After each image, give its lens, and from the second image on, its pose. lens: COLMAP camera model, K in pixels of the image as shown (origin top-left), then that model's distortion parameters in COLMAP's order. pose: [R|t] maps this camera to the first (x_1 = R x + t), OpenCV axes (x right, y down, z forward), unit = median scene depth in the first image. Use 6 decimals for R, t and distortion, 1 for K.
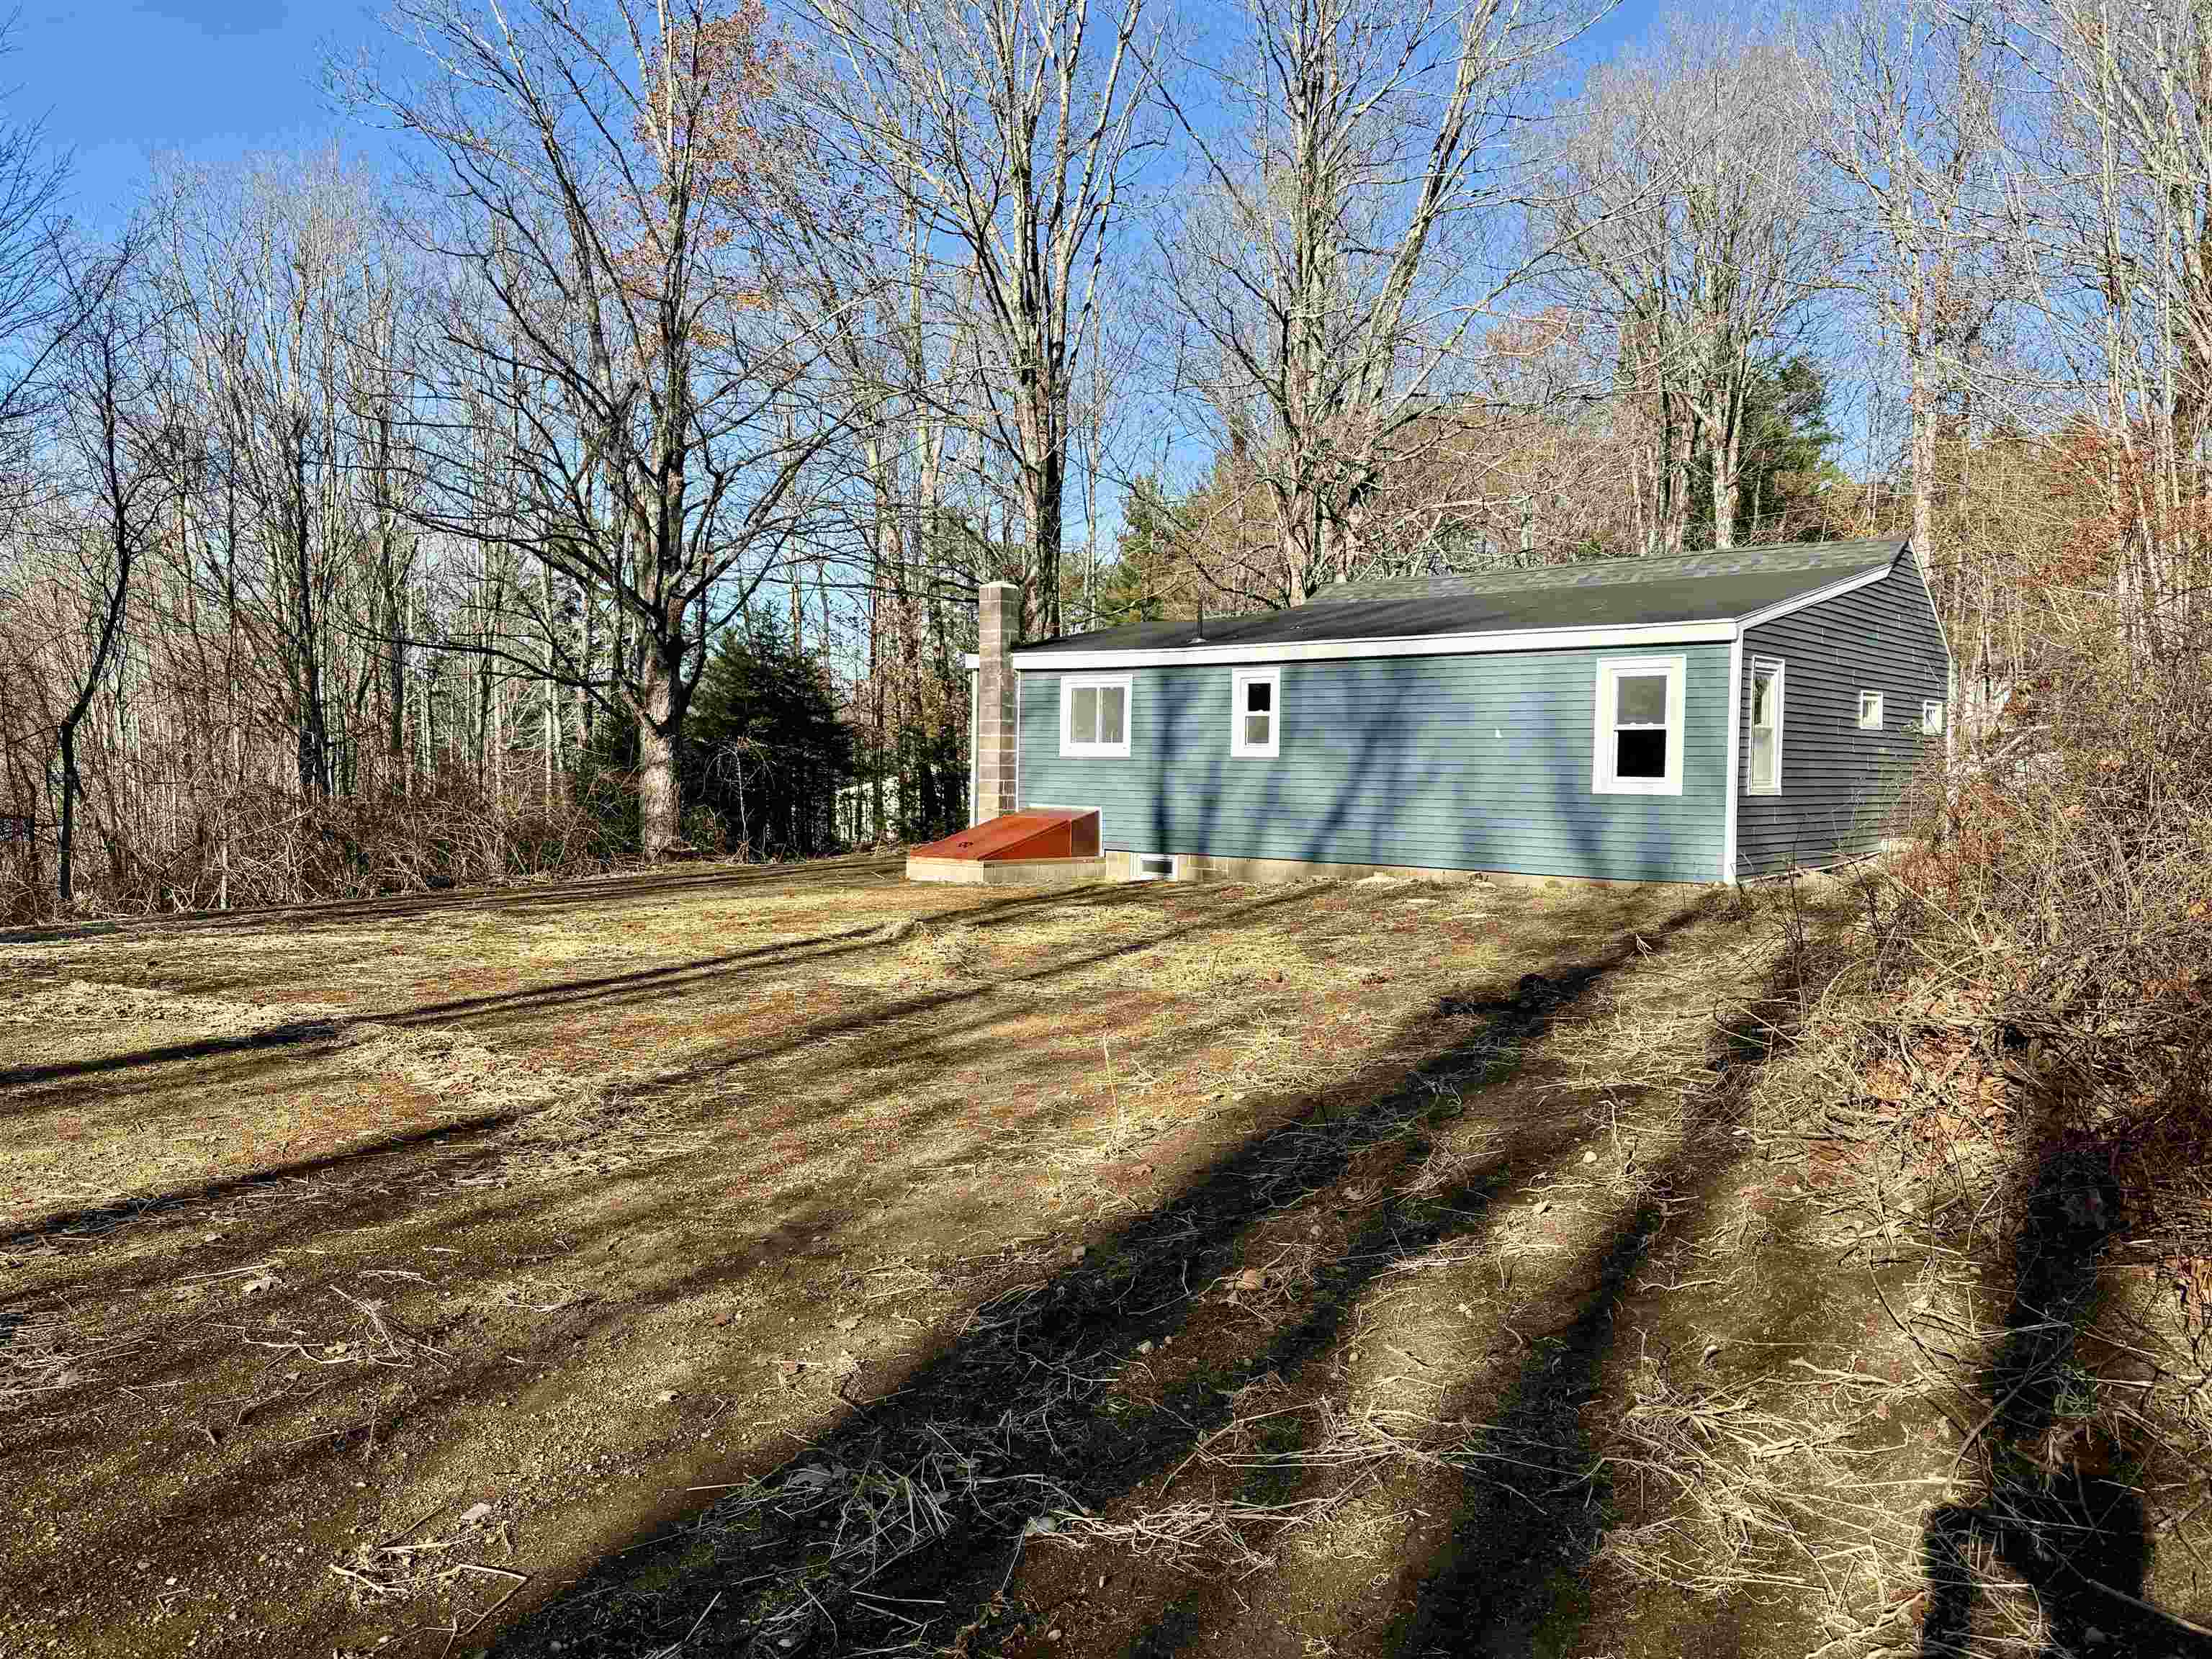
lens RADIAL K [[1695.6, 0, 1106.0], [0, 1695.6, 829.5], [0, 0, 1]] dist [0.163576, -0.283173]
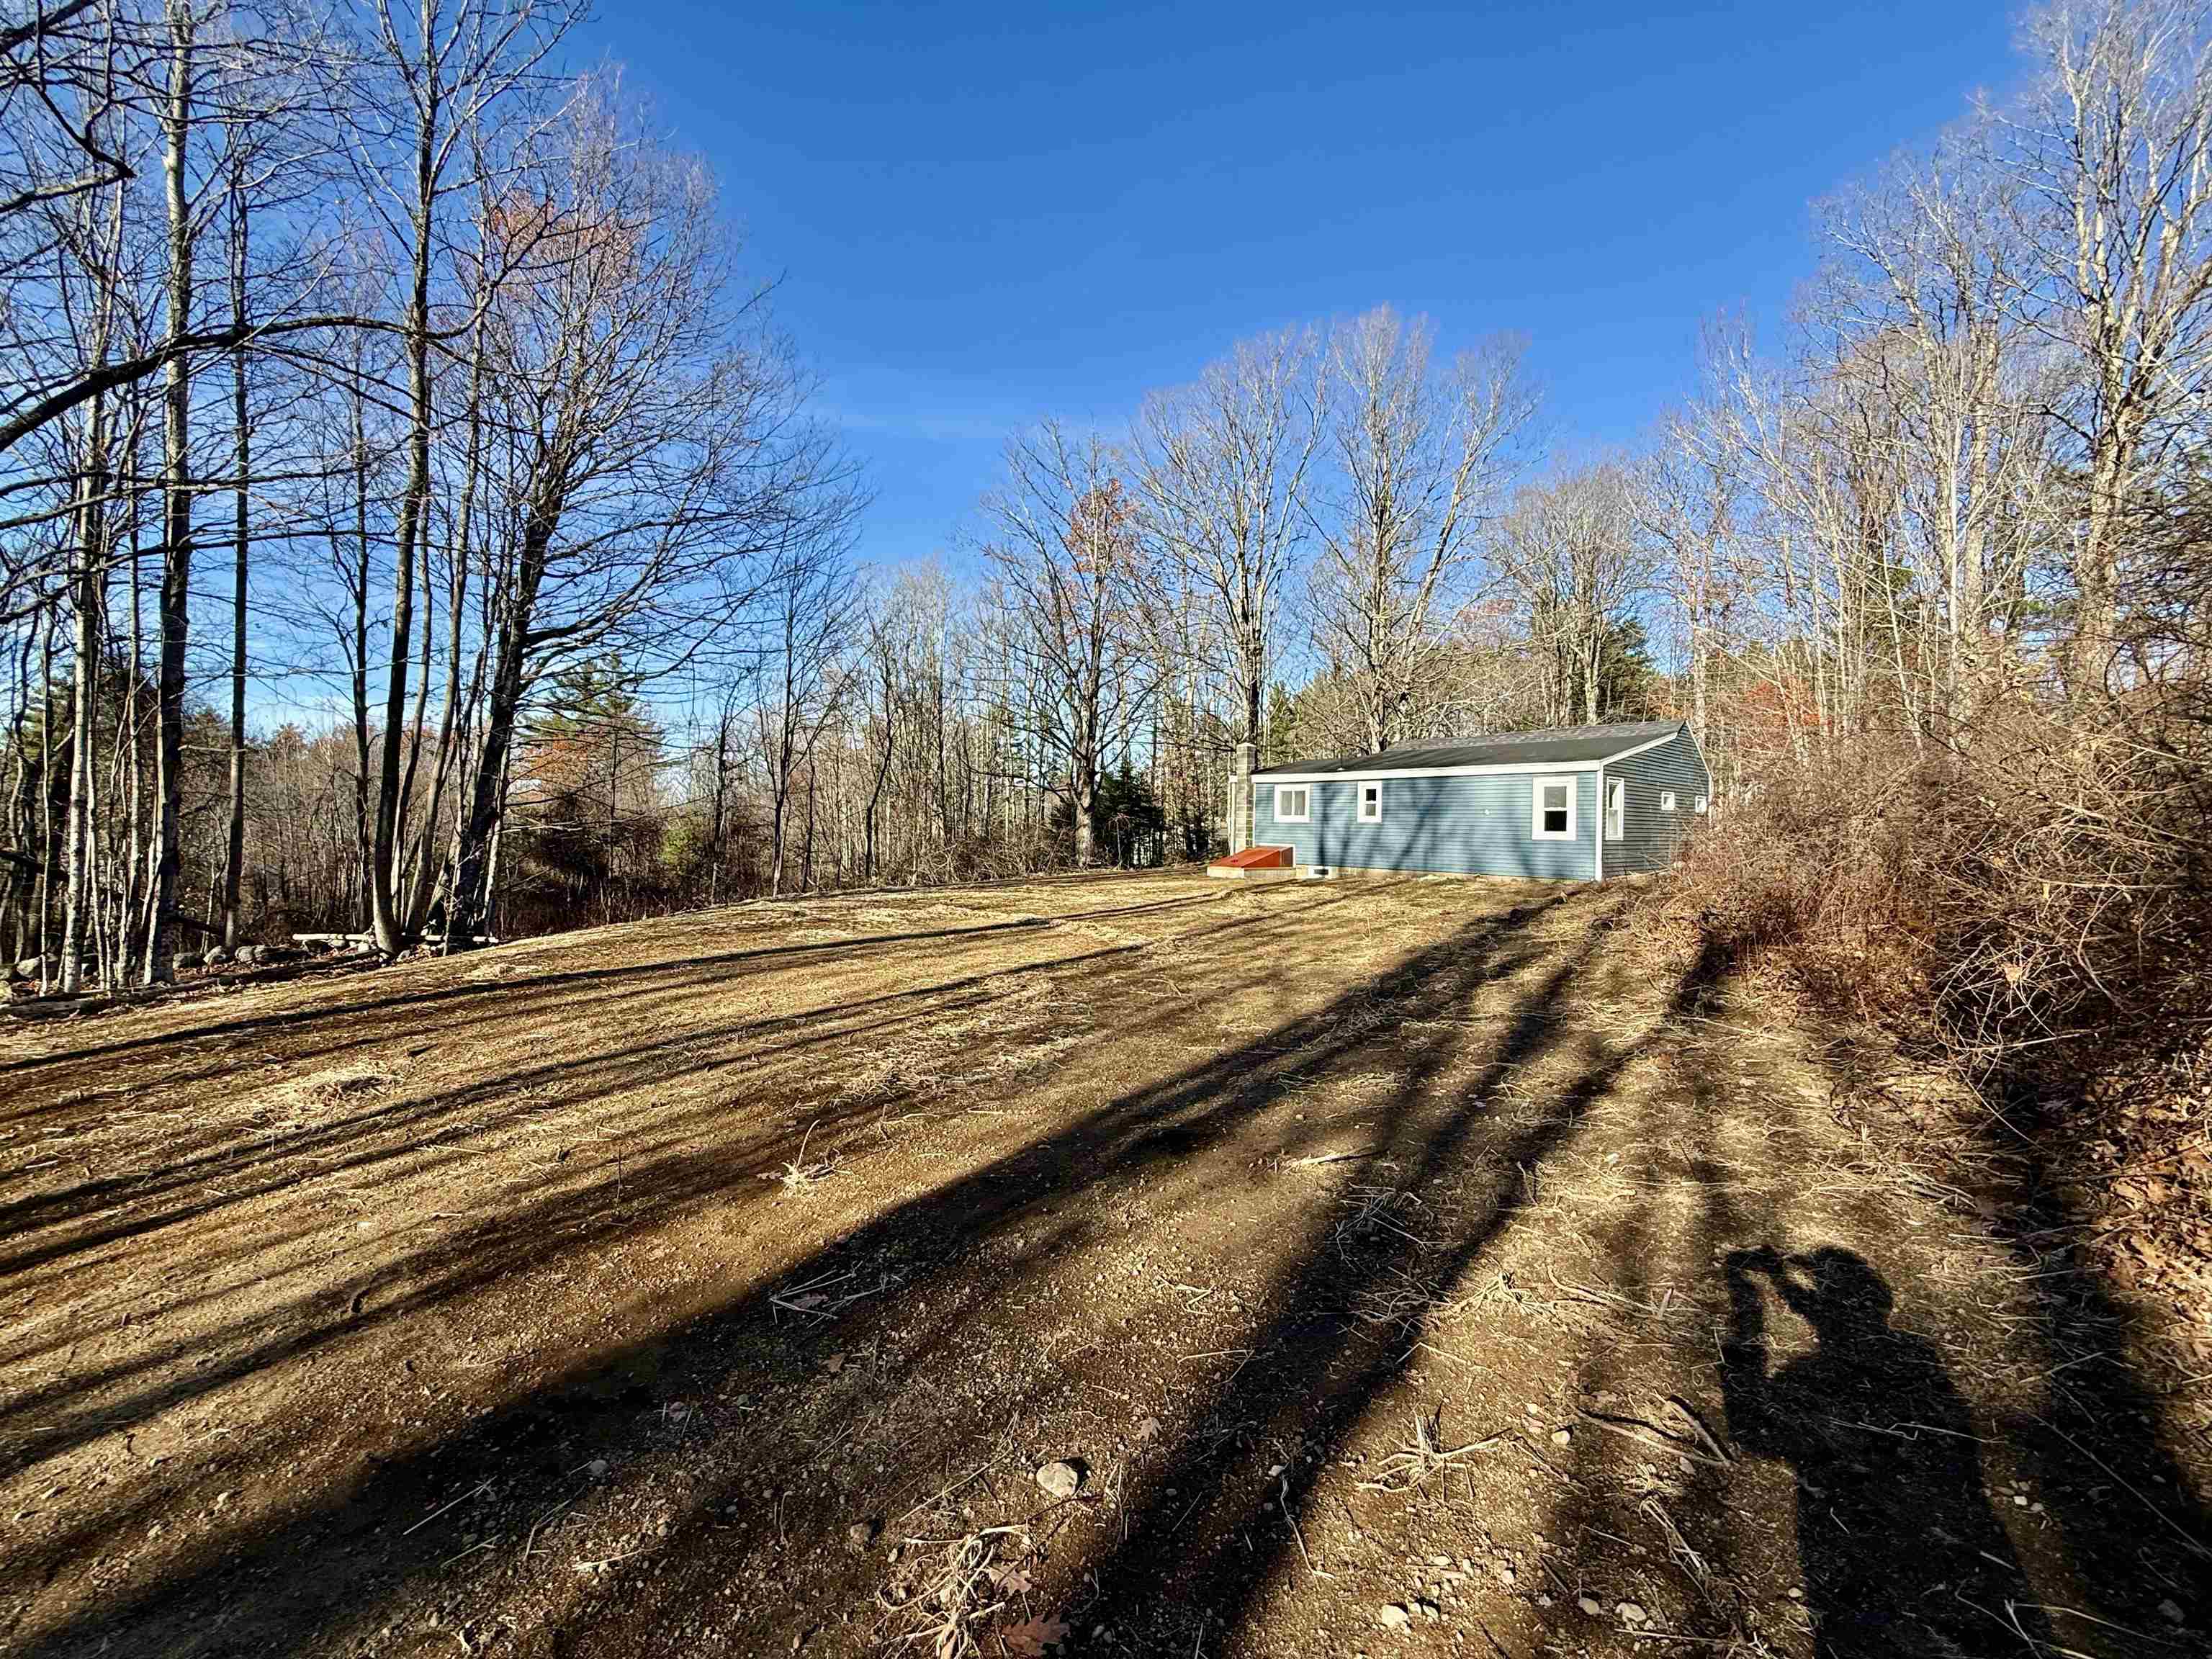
lens RADIAL K [[869.2, 0, 1106.0], [0, 869.2, 829.5], [0, 0, 1]] dist [0.001591, 0.000261]
pose [[0.986210, 0.003184, -0.165470, -0.051132], [-0.009017, 0.999363, -0.034517, 0.007190], [0.165255, 0.035533, 0.985611, -0.138907]]
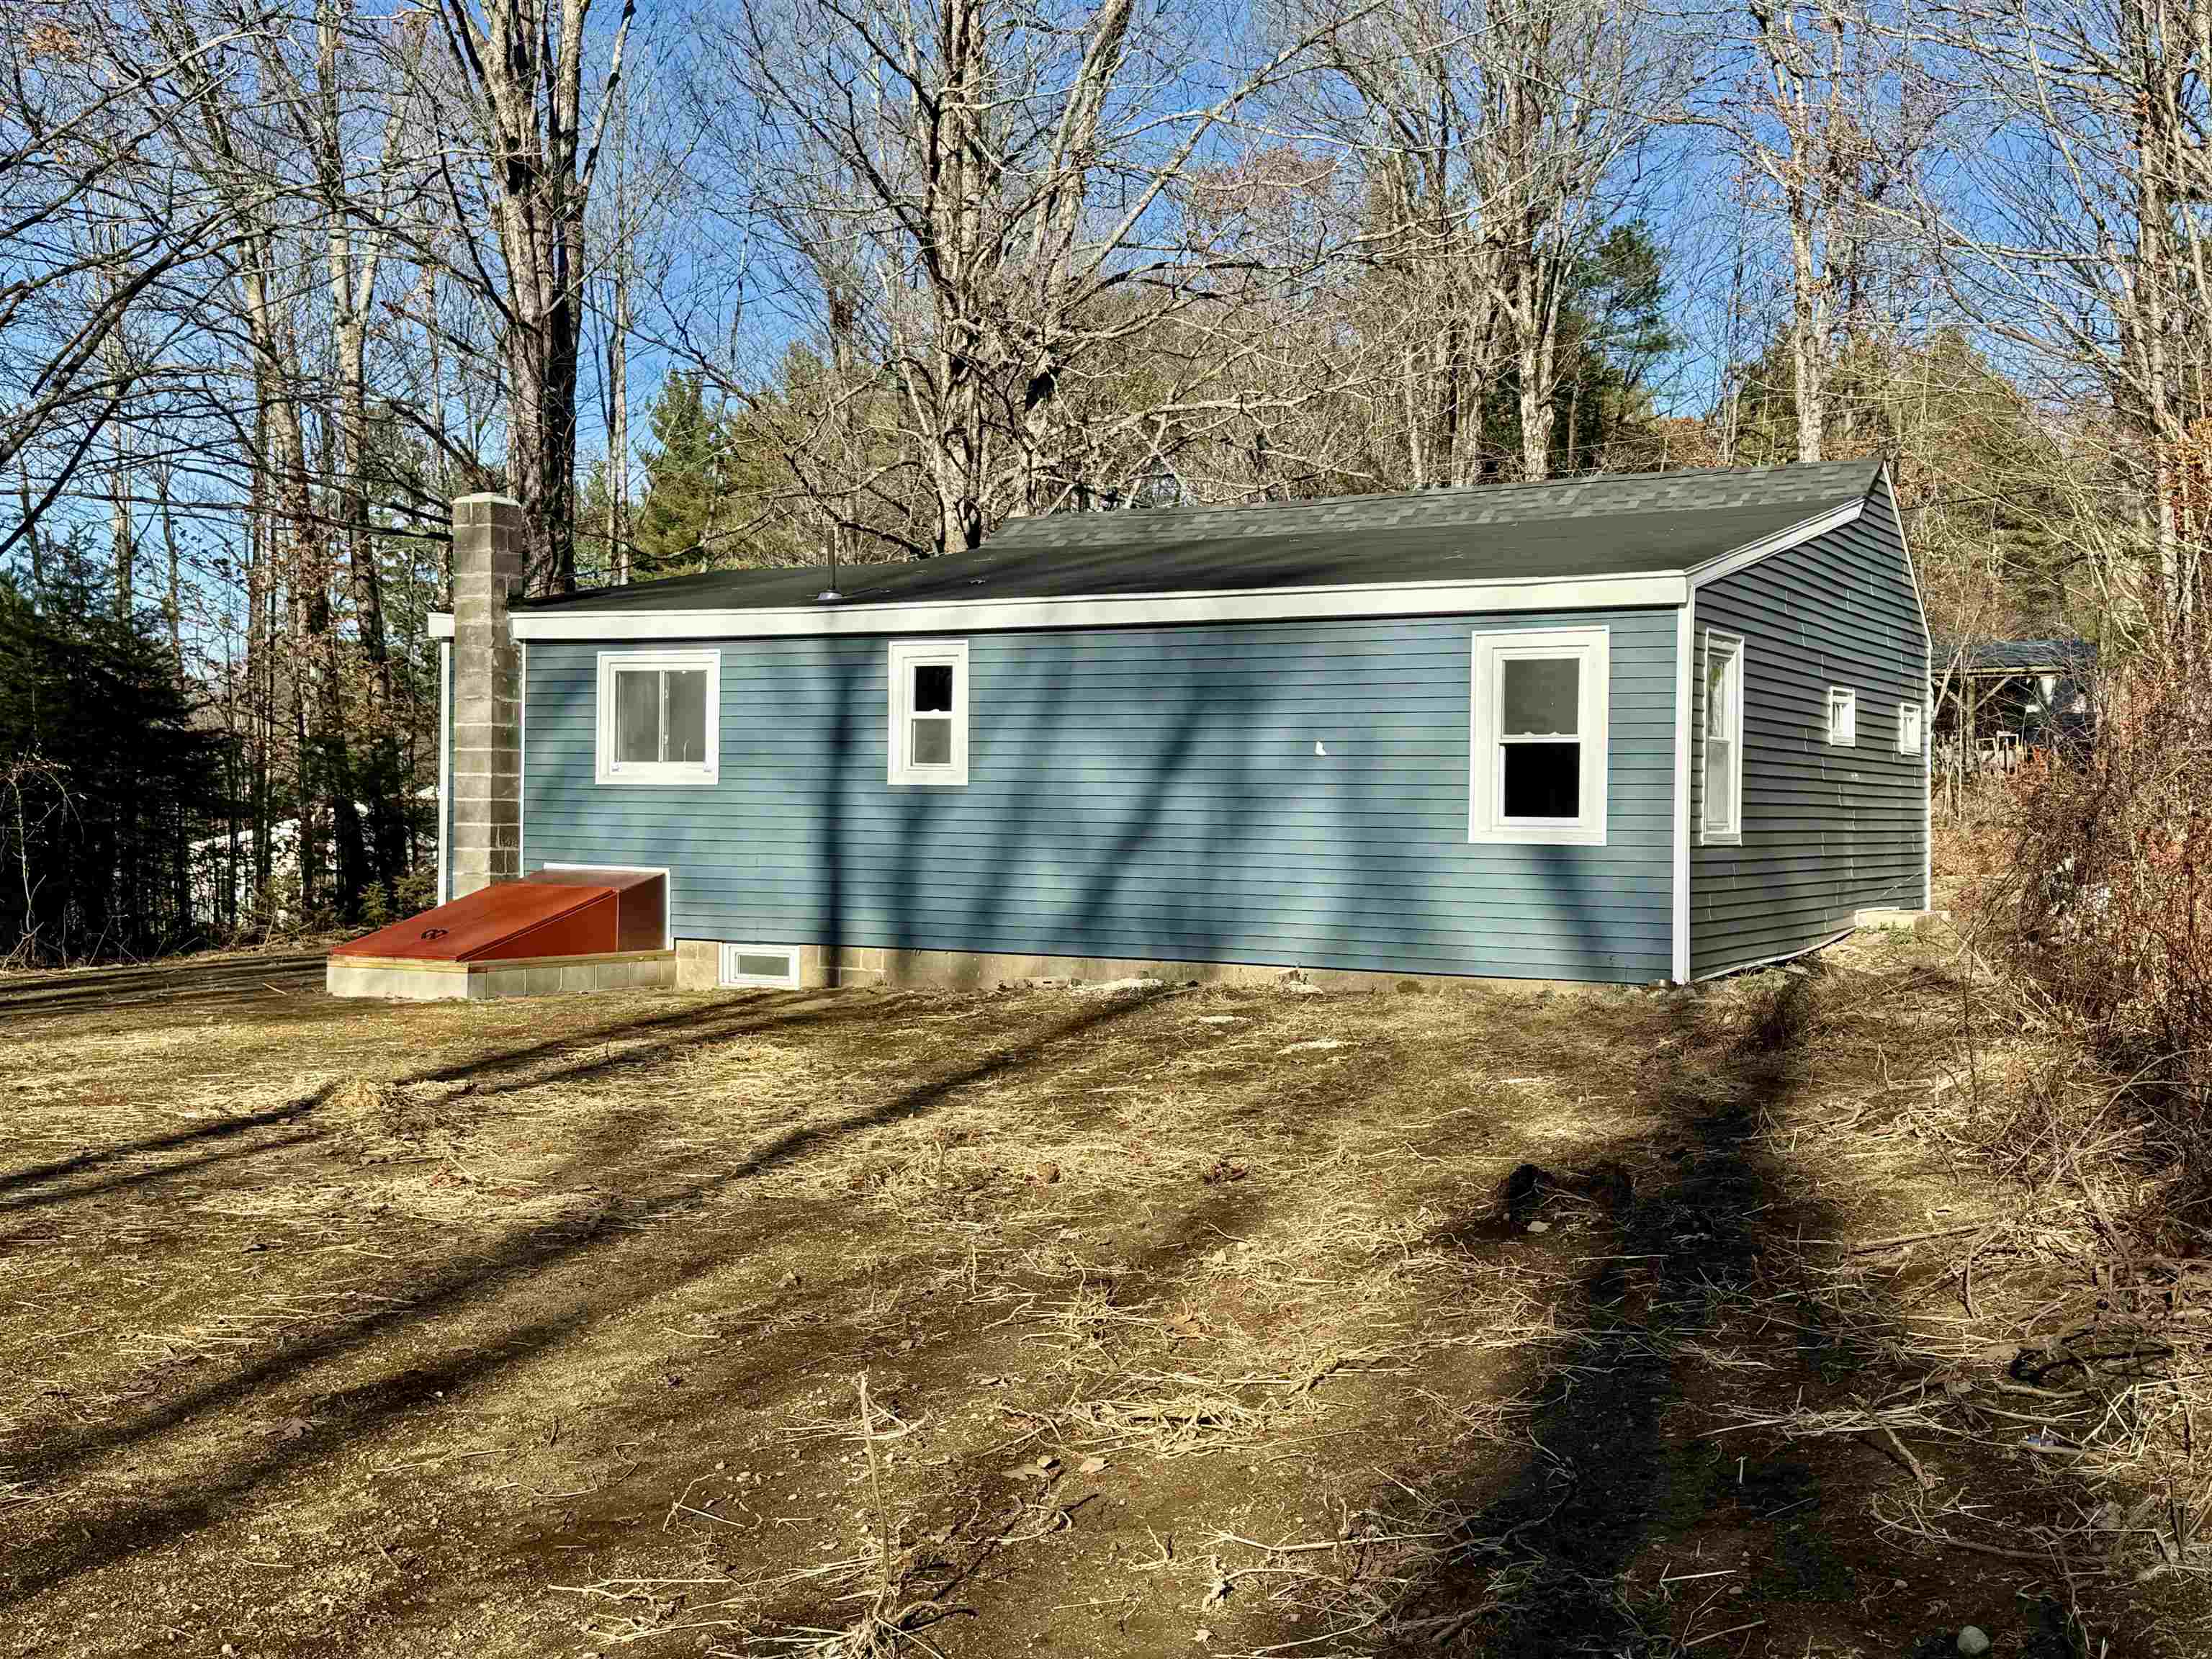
lens RADIAL K [[2480.0, 0, 1106.0], [0, 2480.0, 829.5], [0, 0, 1]] dist [0.220270, -0.502009]
pose [[0.981753, -0.003122, 0.190134, -0.016359], [0.008253, 0.999623, -0.026199, -0.002070], [-0.189981, 0.027290, 0.981408, 0.084662]]
